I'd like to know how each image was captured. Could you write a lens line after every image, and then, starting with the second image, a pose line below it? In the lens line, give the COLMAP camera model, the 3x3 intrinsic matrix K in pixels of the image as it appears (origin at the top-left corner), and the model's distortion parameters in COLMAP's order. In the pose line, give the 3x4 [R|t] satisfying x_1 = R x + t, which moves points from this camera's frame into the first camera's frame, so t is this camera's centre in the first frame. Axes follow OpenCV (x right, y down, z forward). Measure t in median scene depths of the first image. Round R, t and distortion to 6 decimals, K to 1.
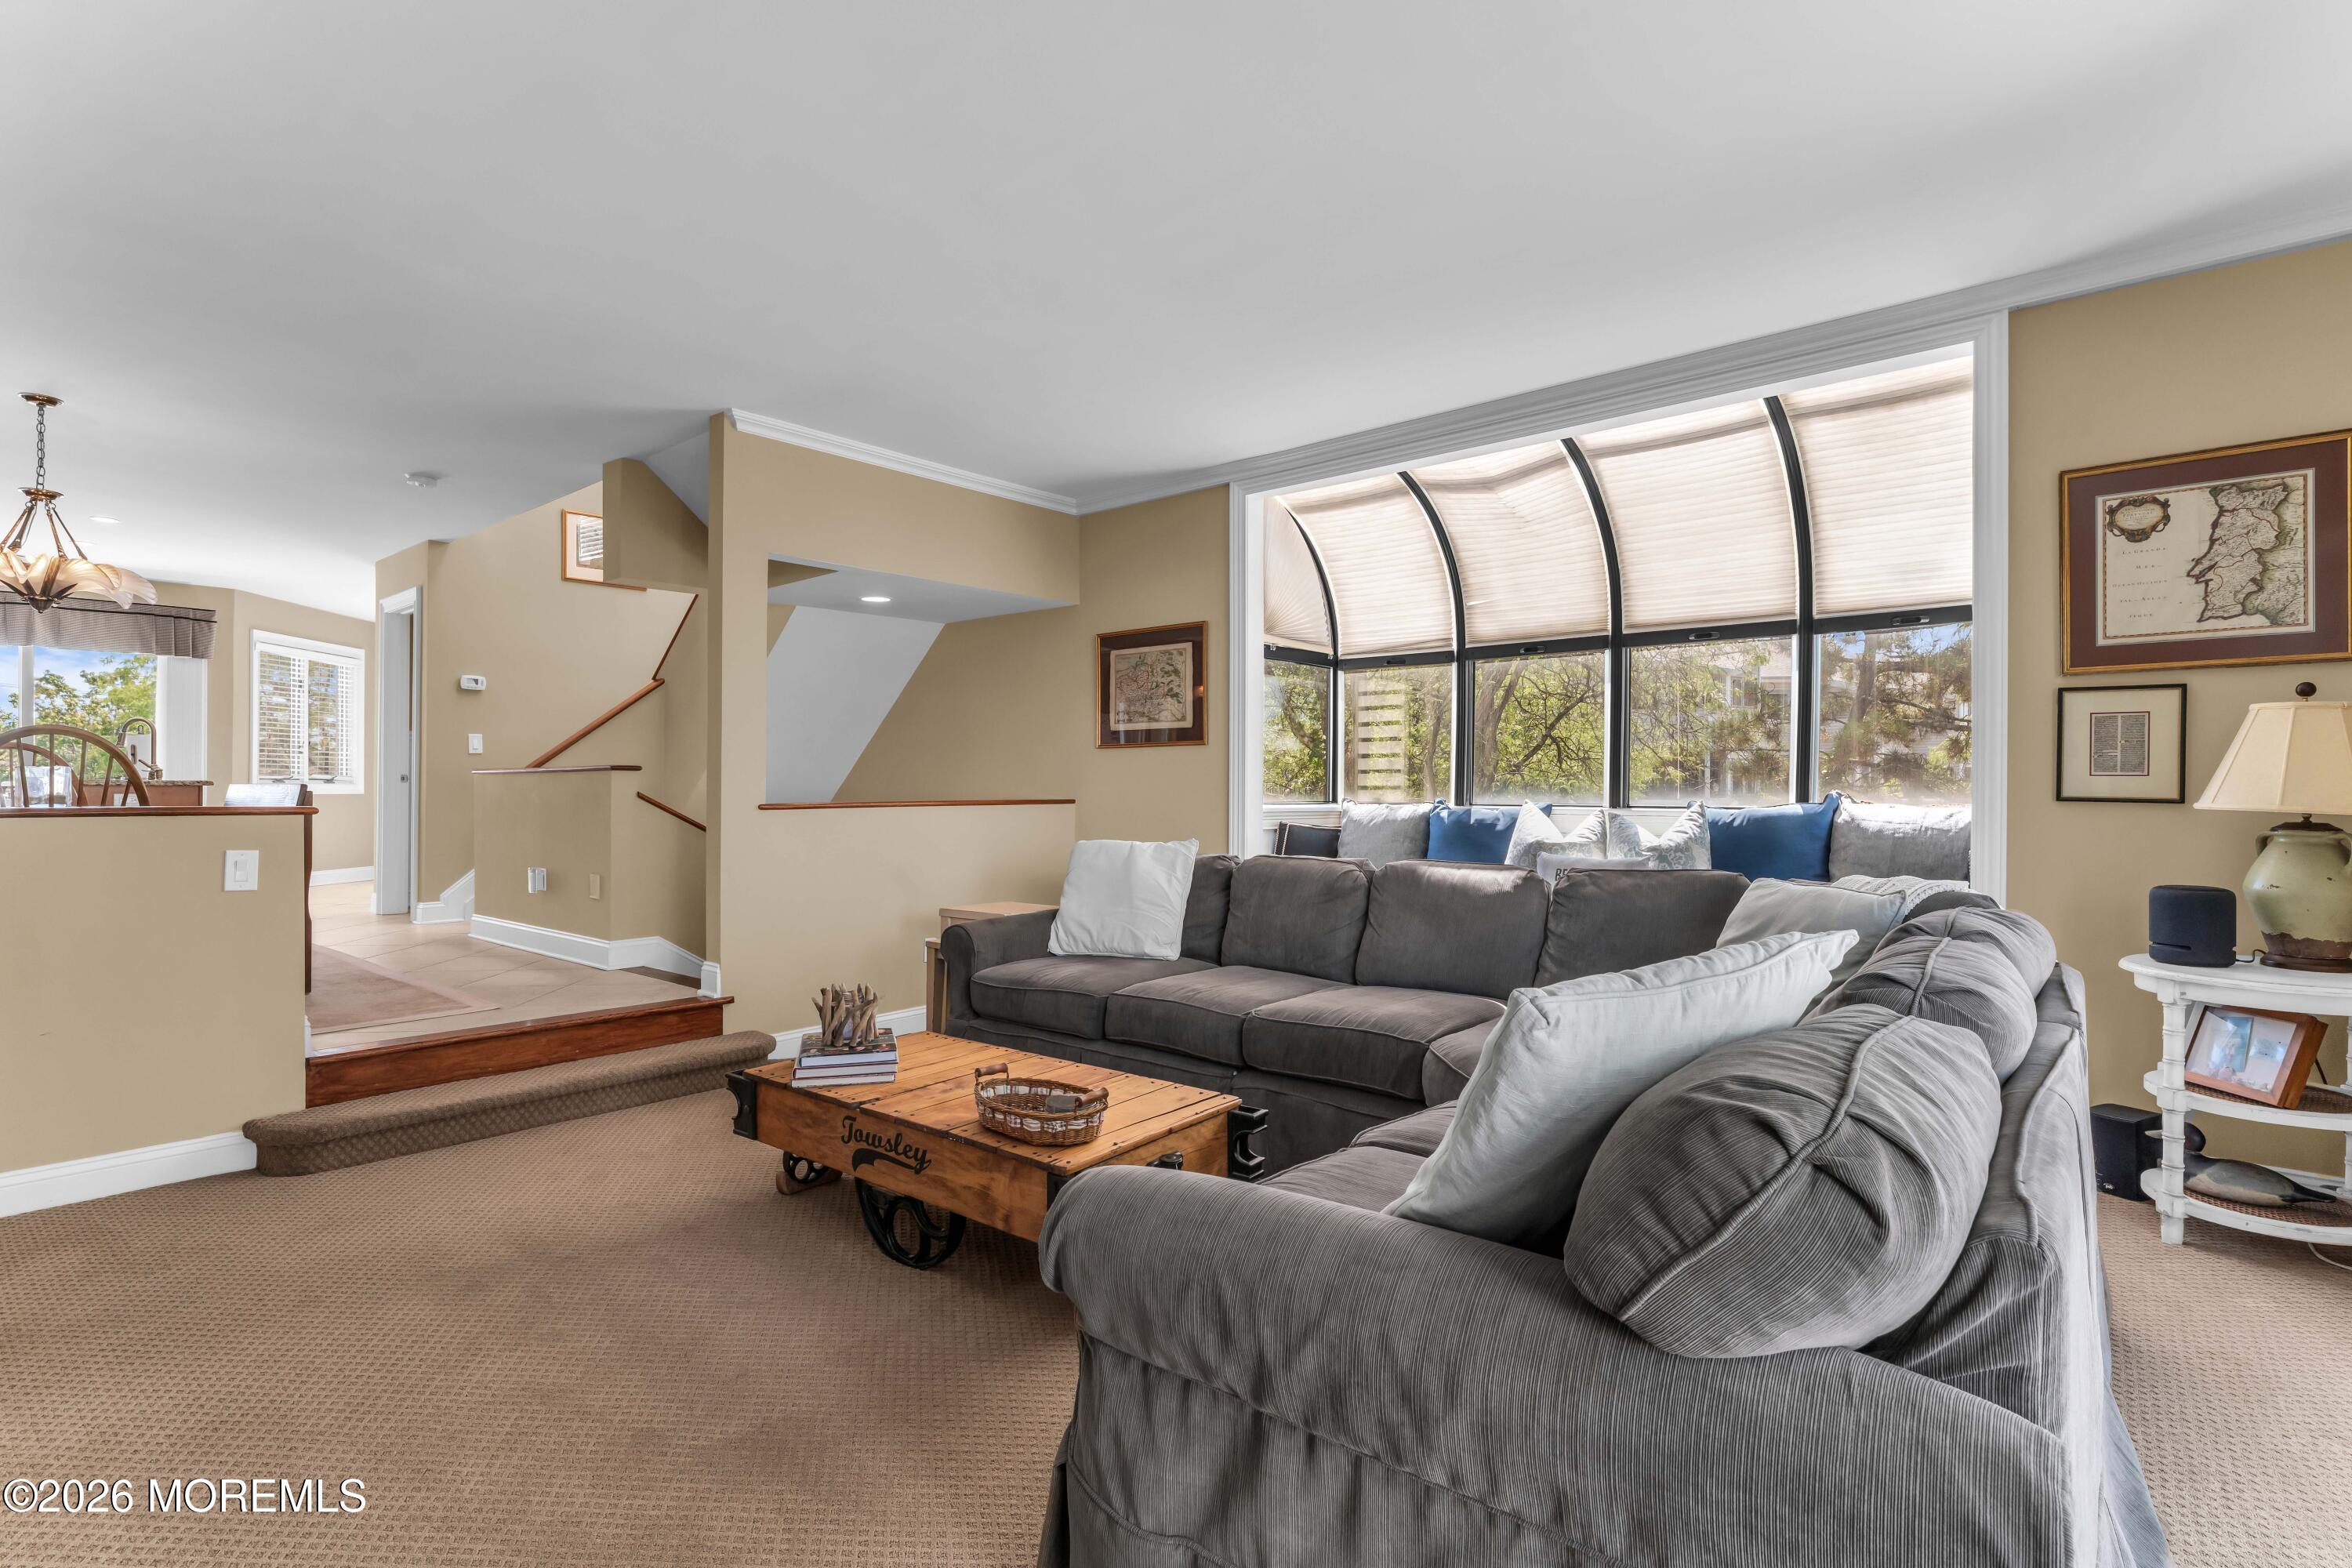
lens RADIAL K [[1120.8, 0, 1168.3], [0, 1120.8, 786.8], [0, 0, 1]] dist [0.000751, 0.000103]
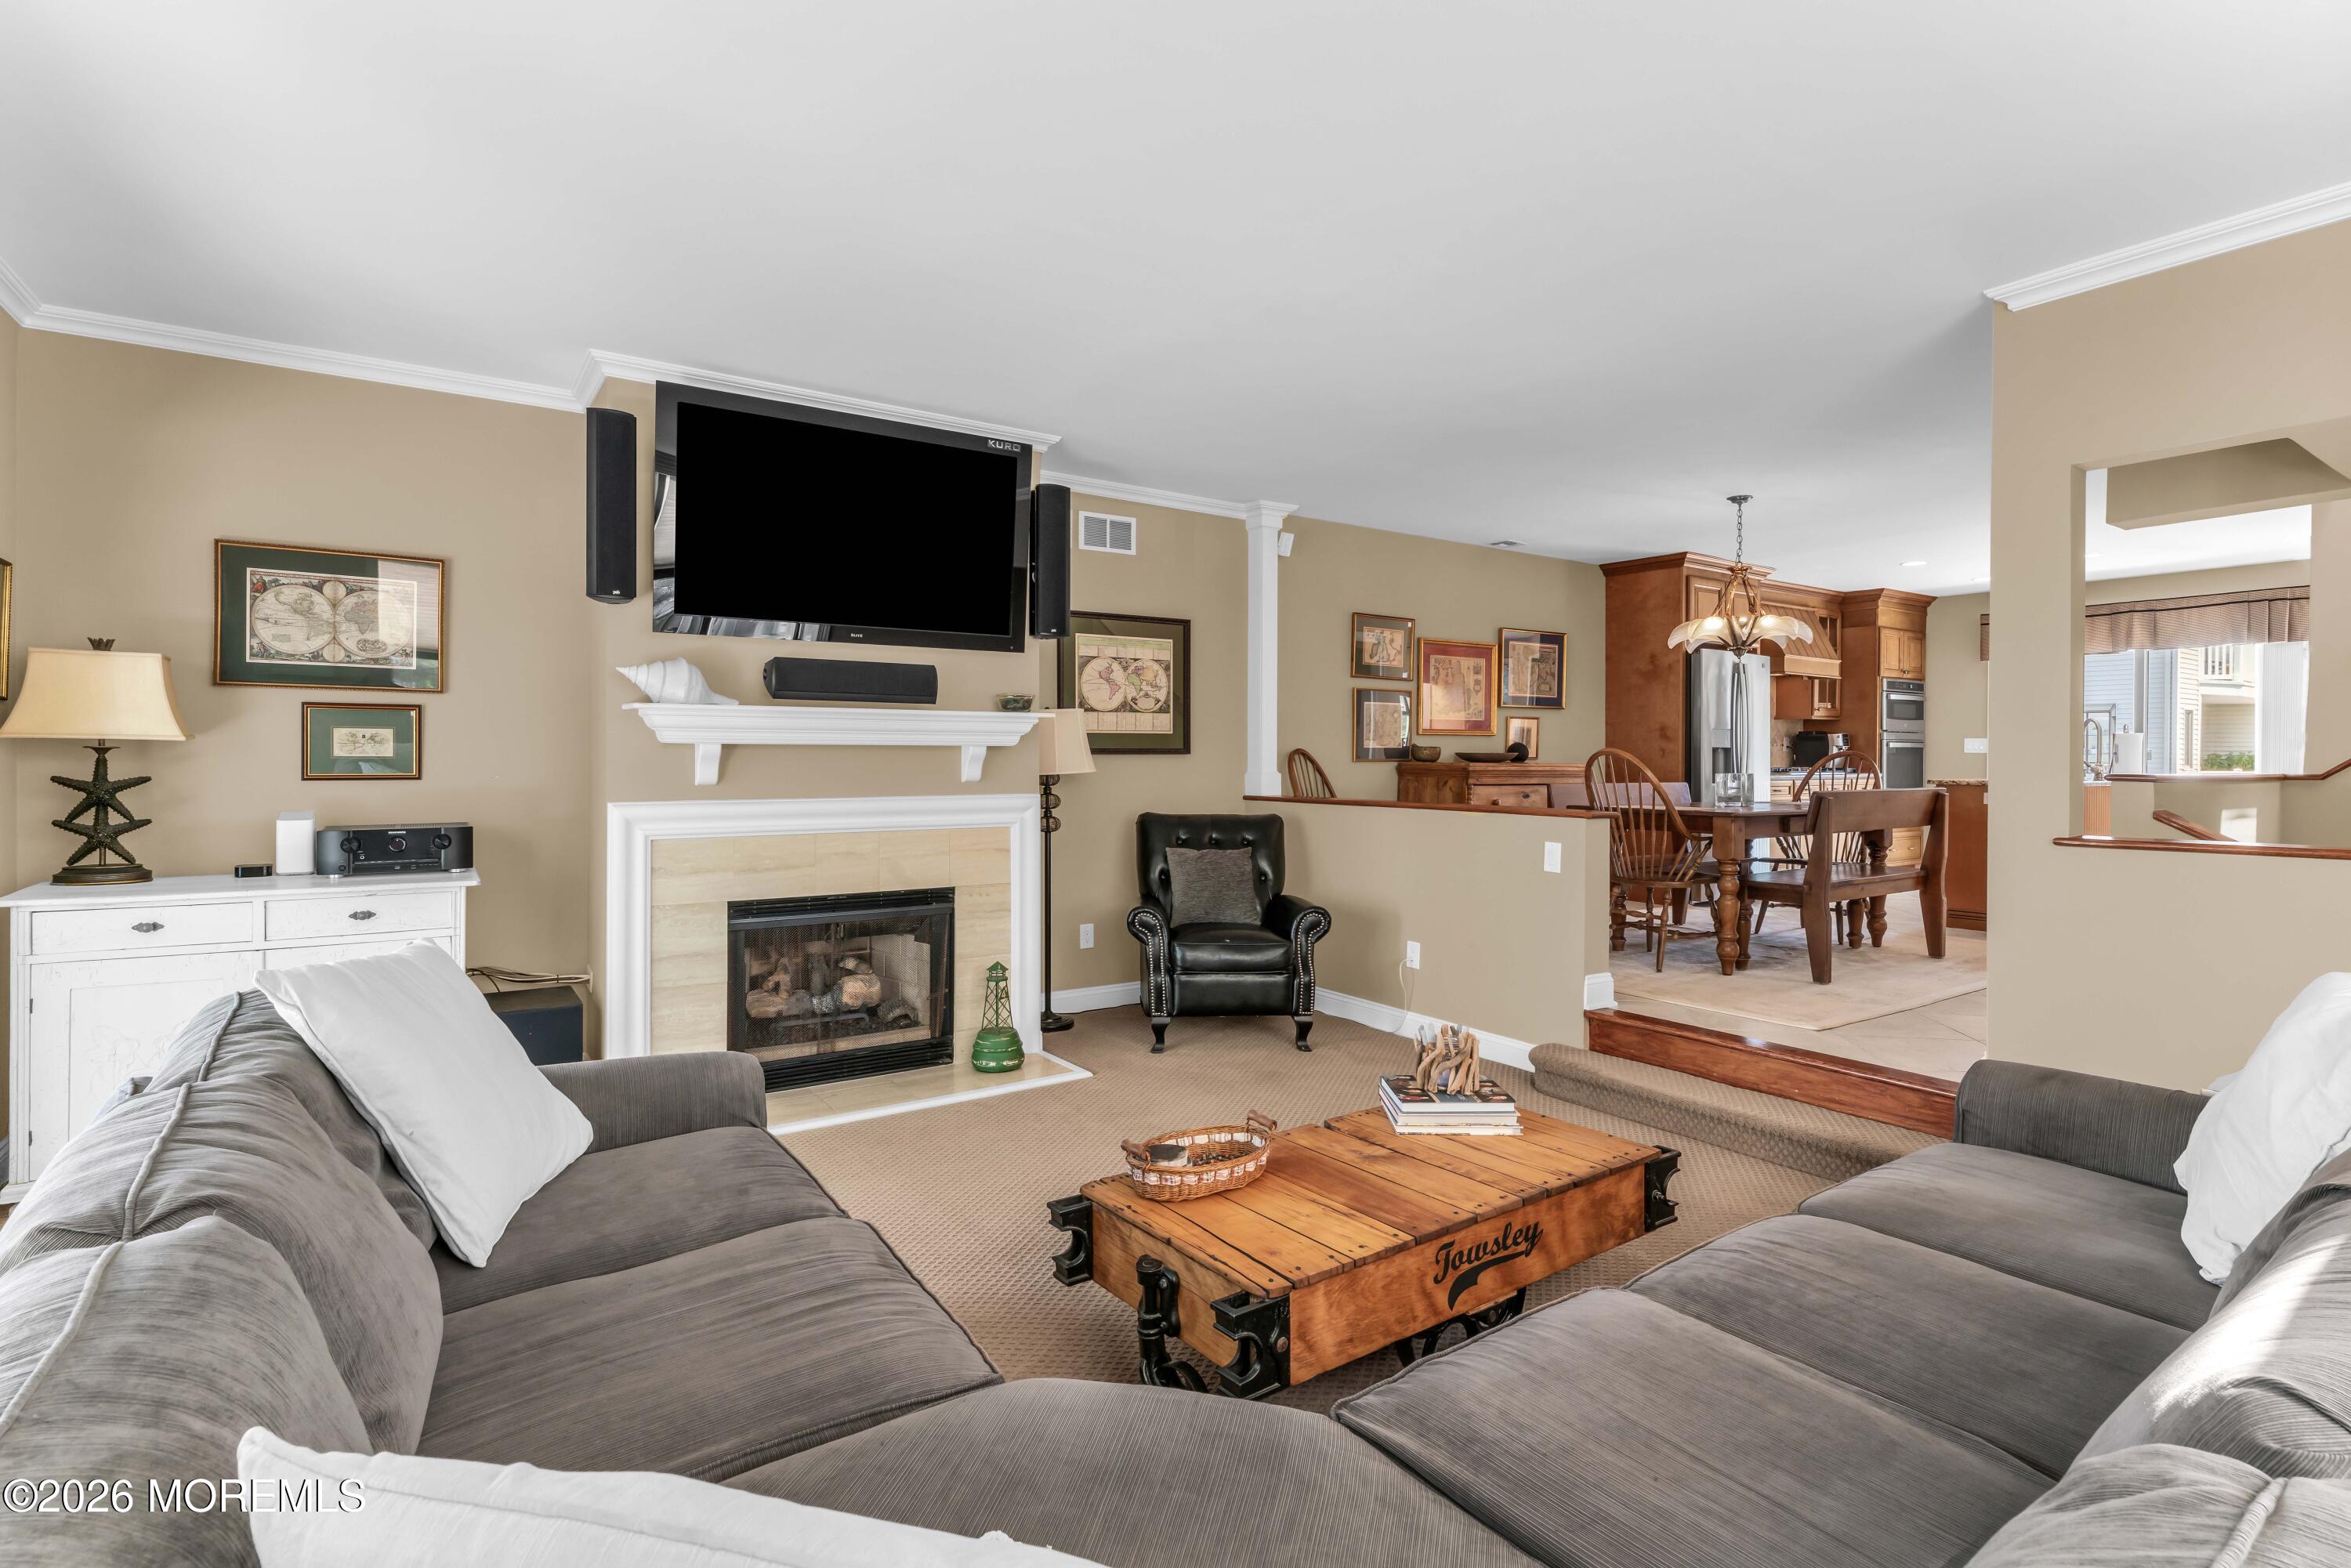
lens RADIAL K [[1127.5, 0, 1167.3], [0, 1127.5, 763.5], [0, 0, 1]] dist [-0.000962, -0.000585]
pose [[-0.263061, 0.001308, -0.964778, 0.602799], [-0.002749, 0.999994, 0.002106, -0.040238], [0.964775, 0.003206, -0.263056, 0.895592]]
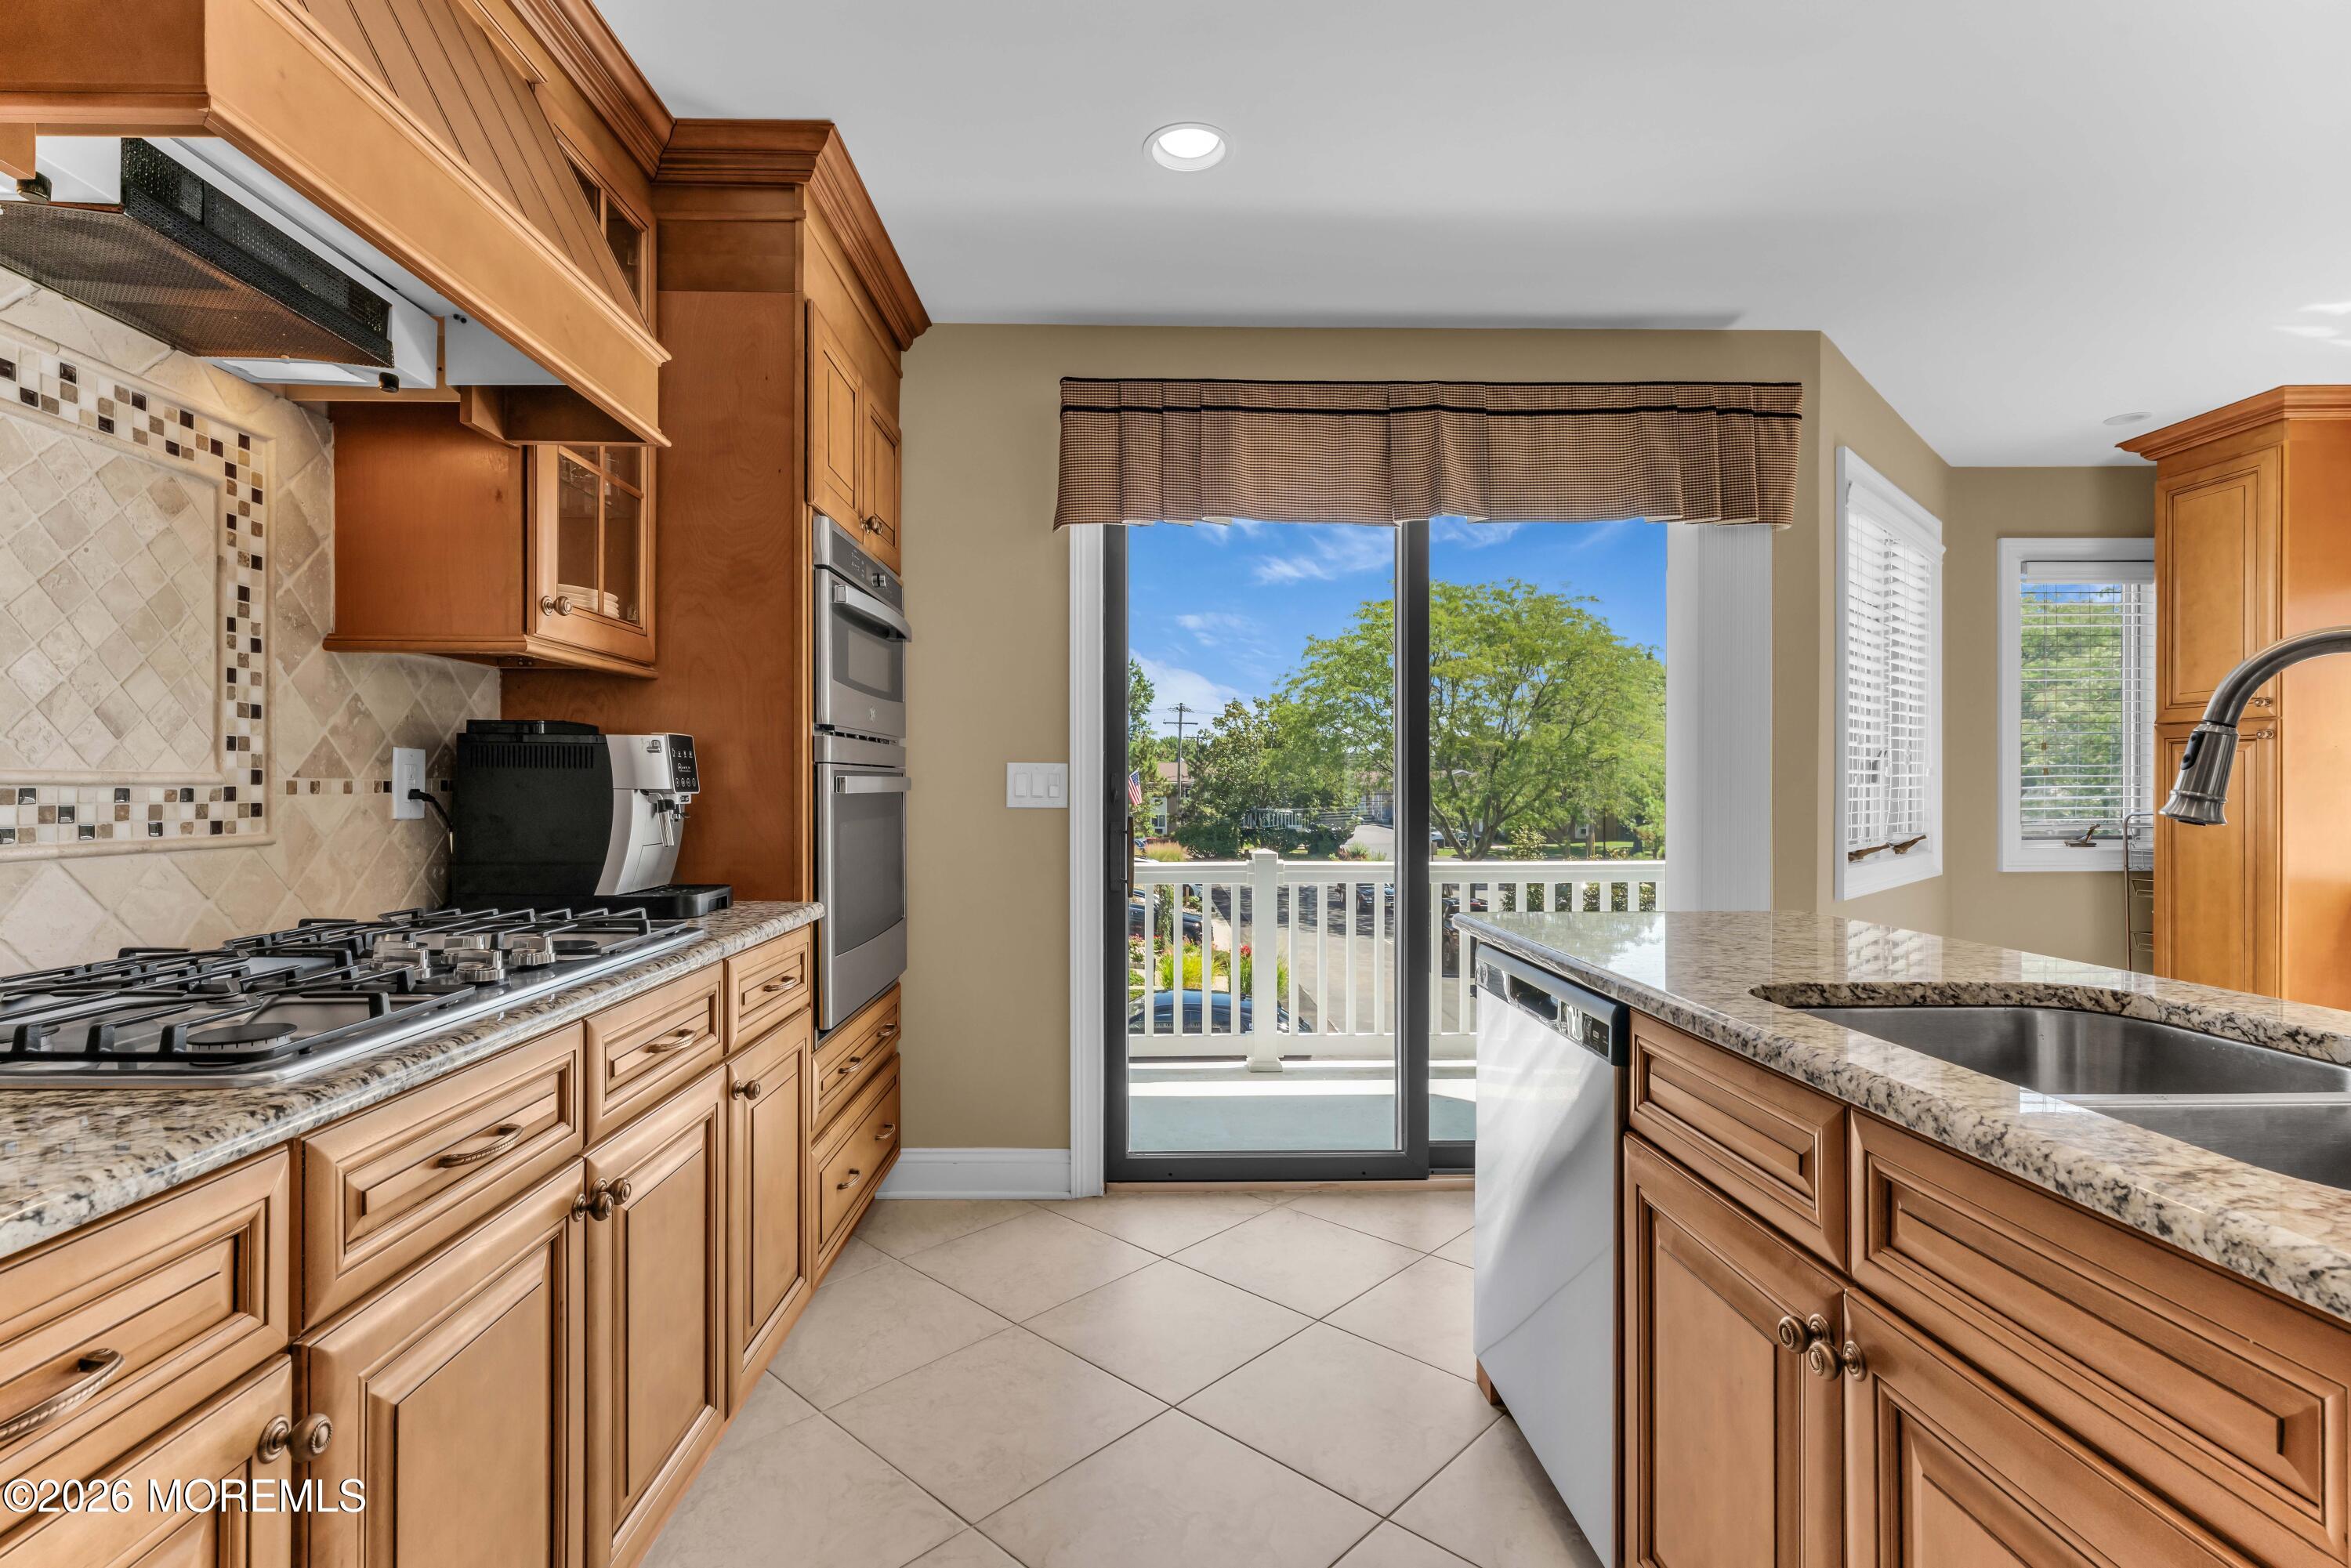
lens RADIAL K [[1112.3, 0, 1165.0], [0, 1112.3, 790.9], [0, 0, 1]] dist [-0.001349, 0.000395]
pose [[0.668769, 0.001058, -0.743470, -1.807259], [0.003674, 0.999982, 0.004728, -0.082310], [0.743461, -0.005893, 0.668753, 1.544921]]
